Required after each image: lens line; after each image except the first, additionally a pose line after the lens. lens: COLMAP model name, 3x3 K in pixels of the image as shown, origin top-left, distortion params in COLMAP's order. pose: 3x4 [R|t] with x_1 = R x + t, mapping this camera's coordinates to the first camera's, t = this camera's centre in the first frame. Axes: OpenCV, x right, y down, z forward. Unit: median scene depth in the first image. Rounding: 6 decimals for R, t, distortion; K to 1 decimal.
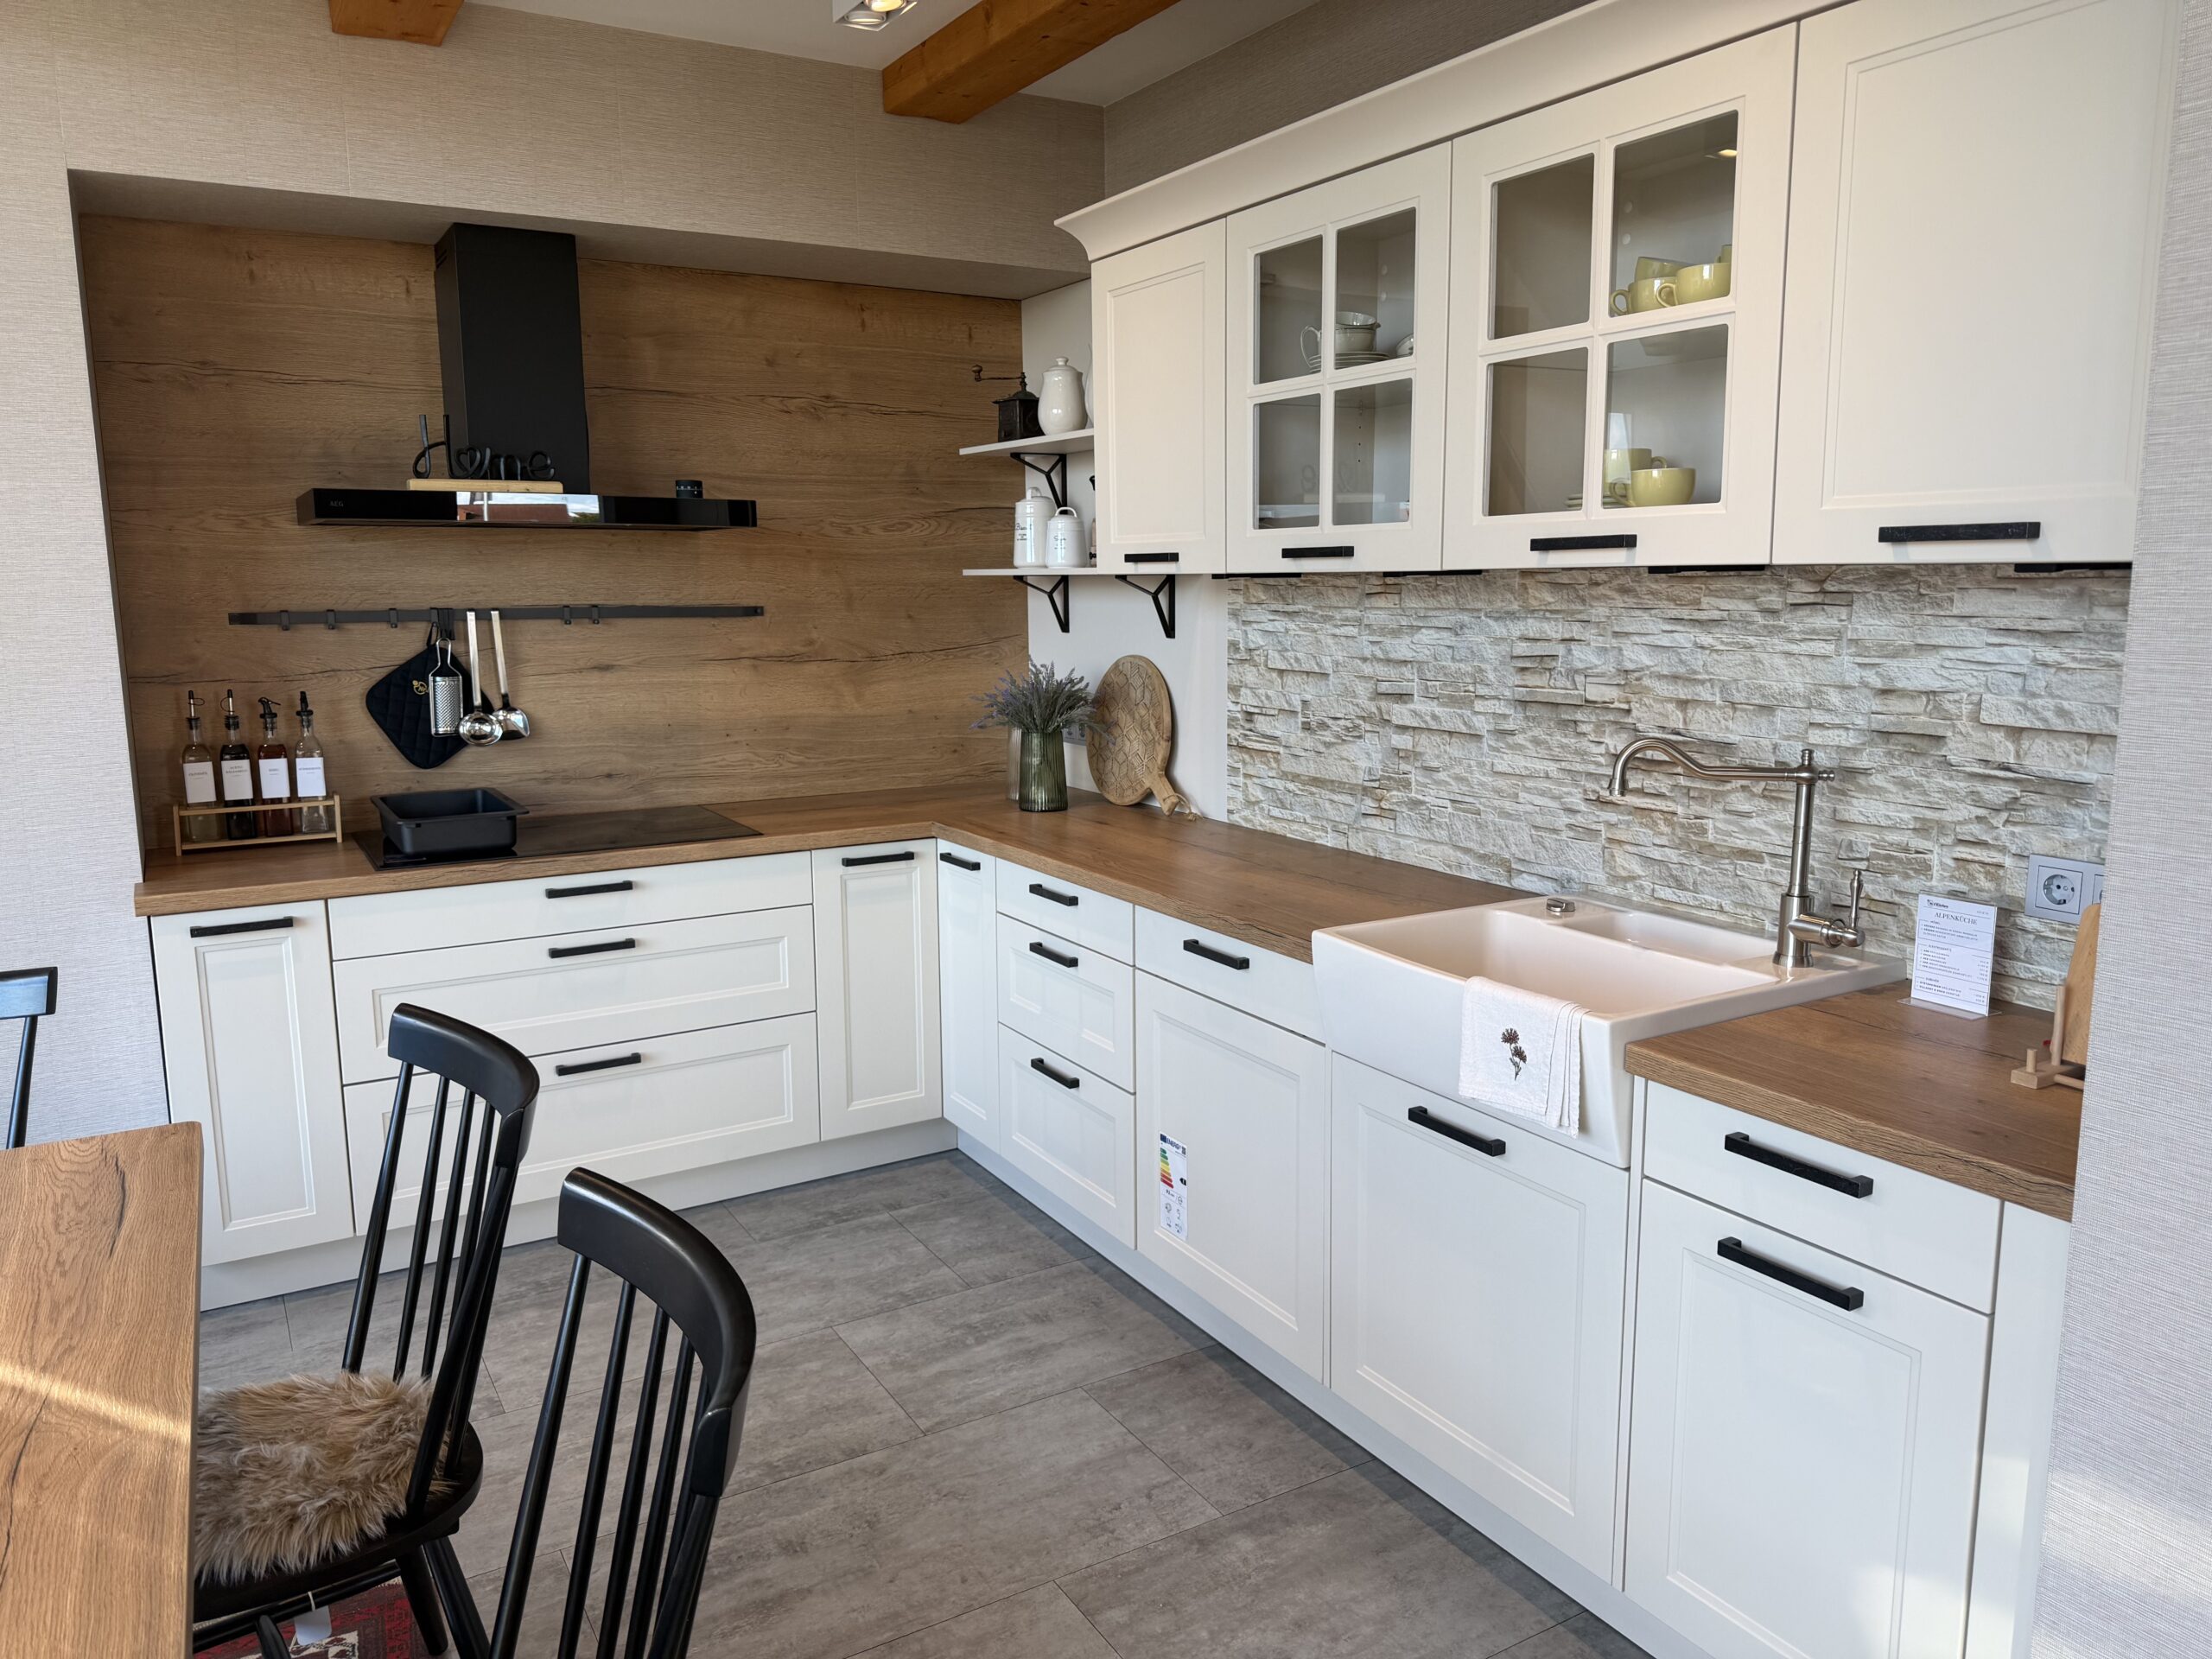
lens RADIAL K [[1570.4, 0, 1084.7], [0, 1570.4, 833.3], [0, 0, 1]] dist [0.064893, -0.086722]
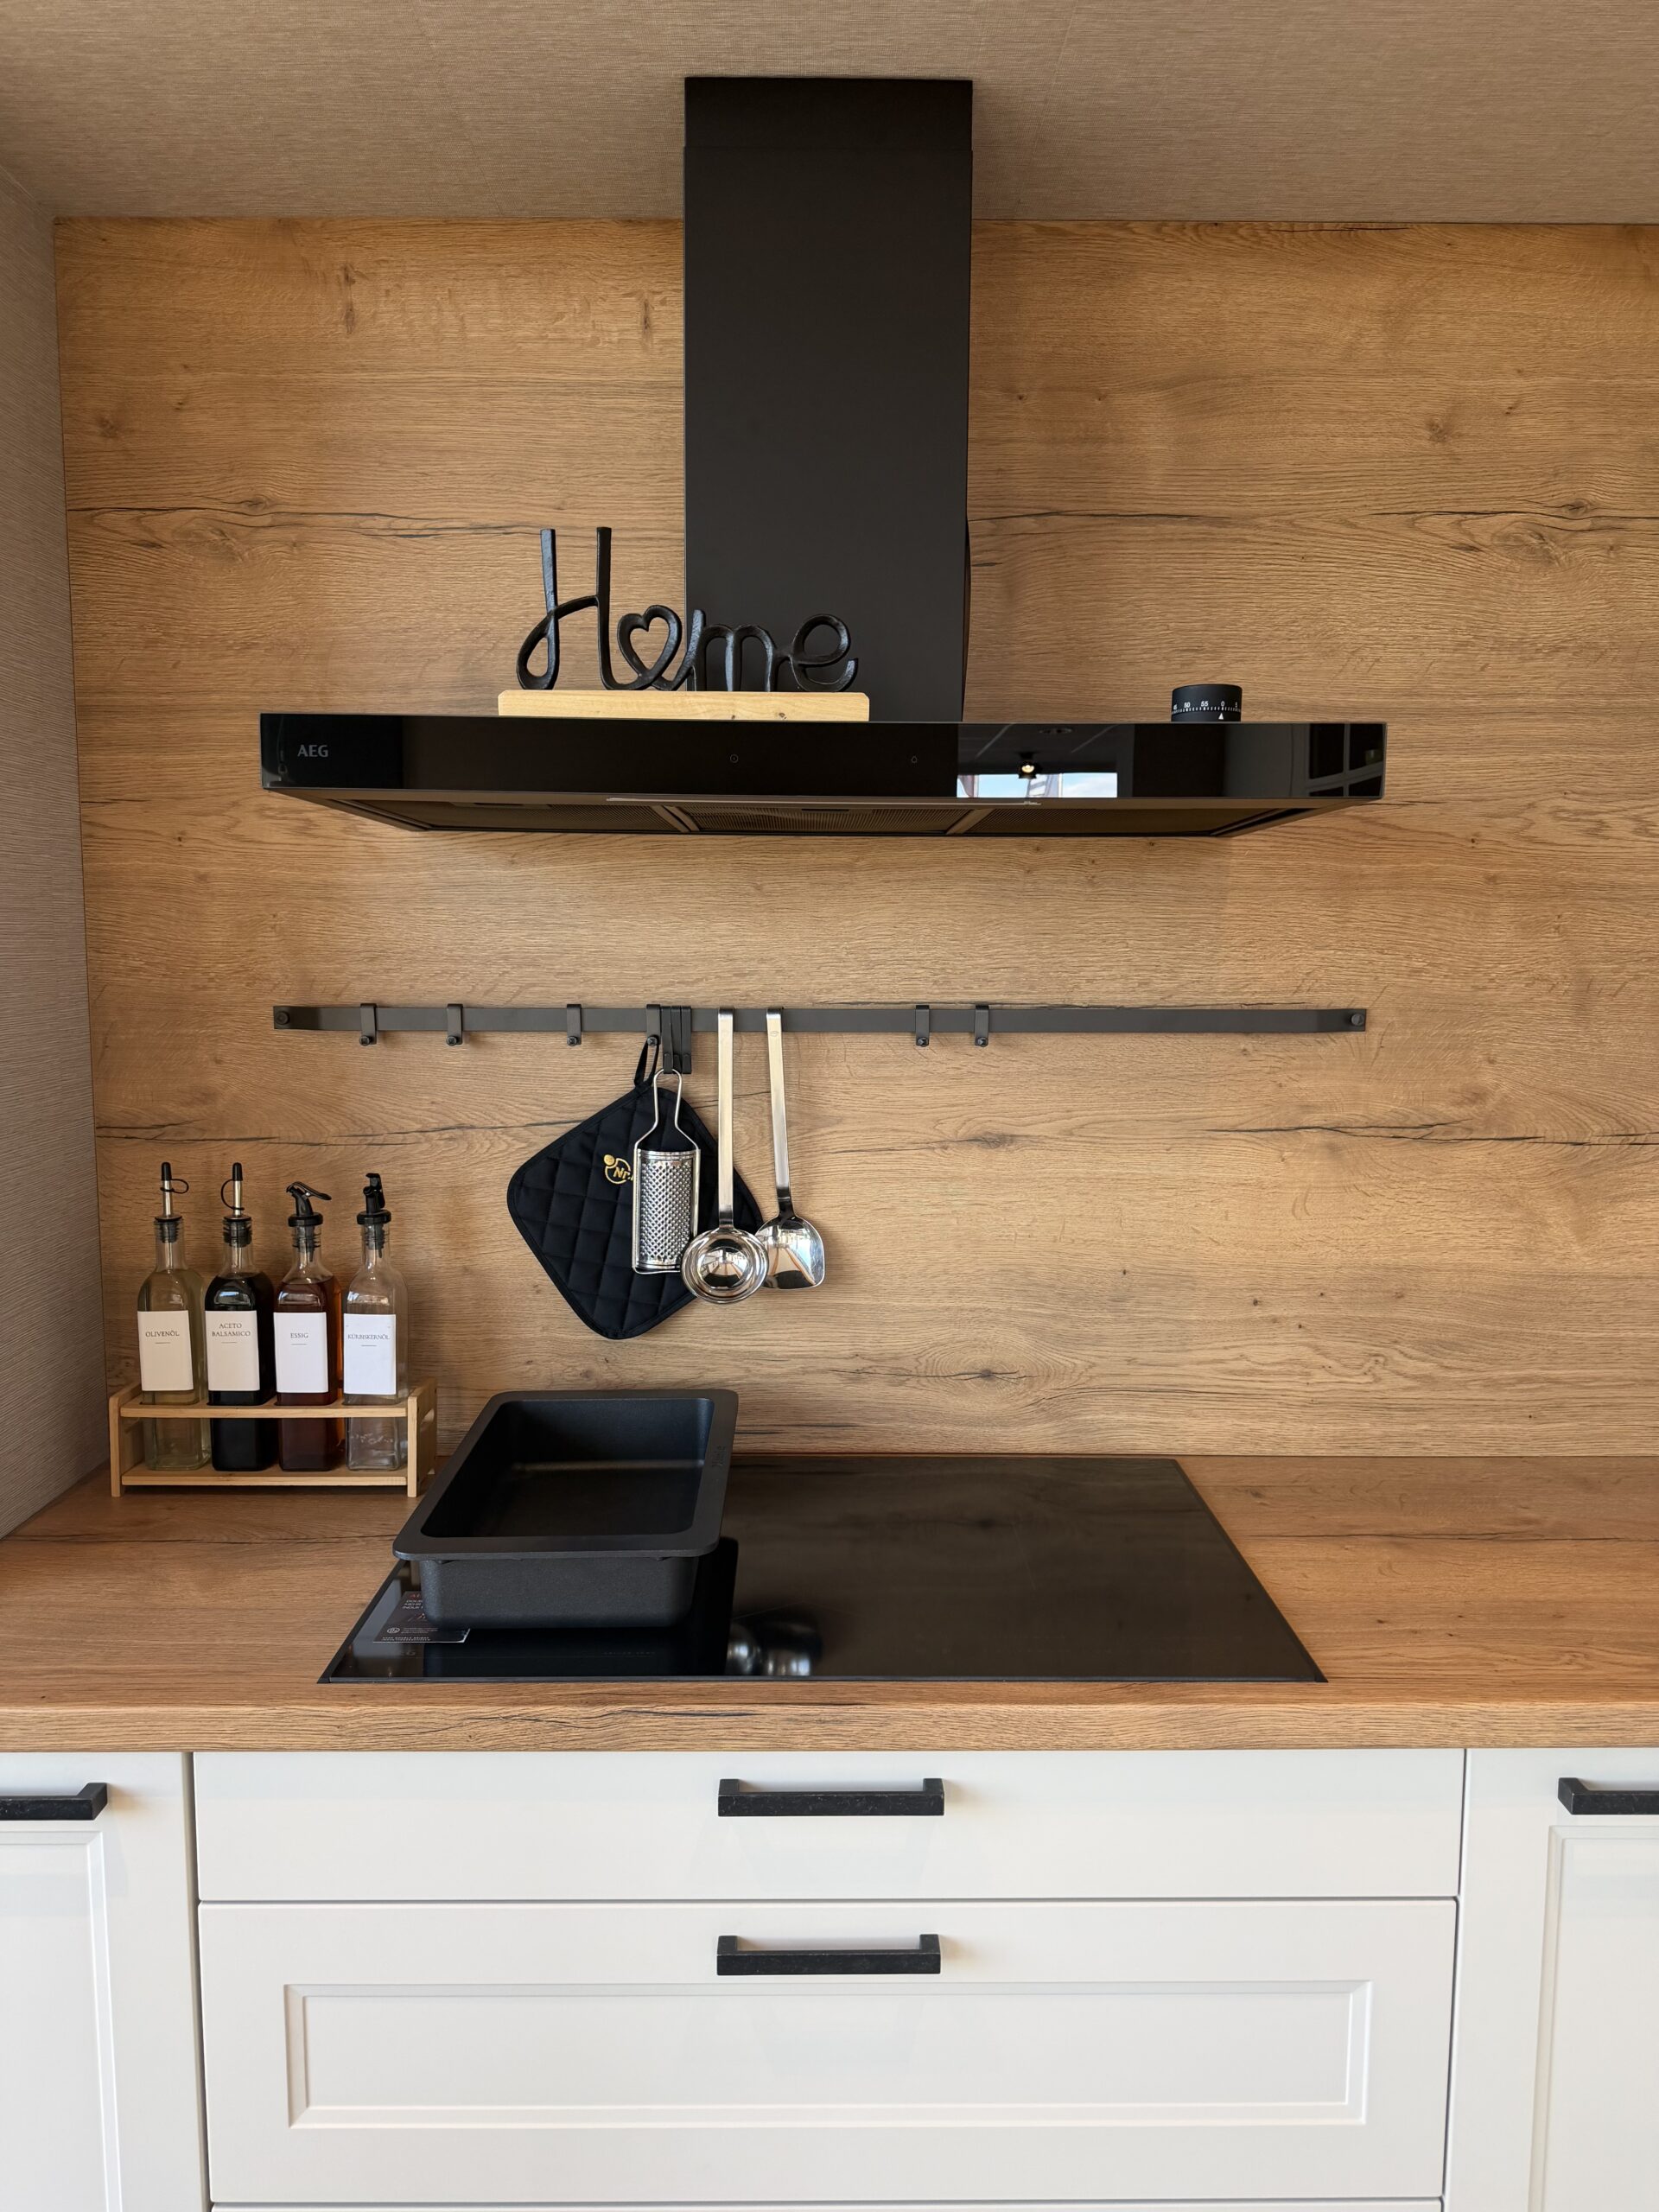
lens RADIAL K [[1570.4, 0, 835.3], [0, 1570.4, 1146.5], [0, 0, 1]] dist [0.064893, -0.086722]
pose [[0.878055, 0.069835, -0.473436, -0.133600], [-0.086376, 0.996174, -0.013255, -0.095147], [0.470699, 0.052532, 0.880728, 0.594821]]
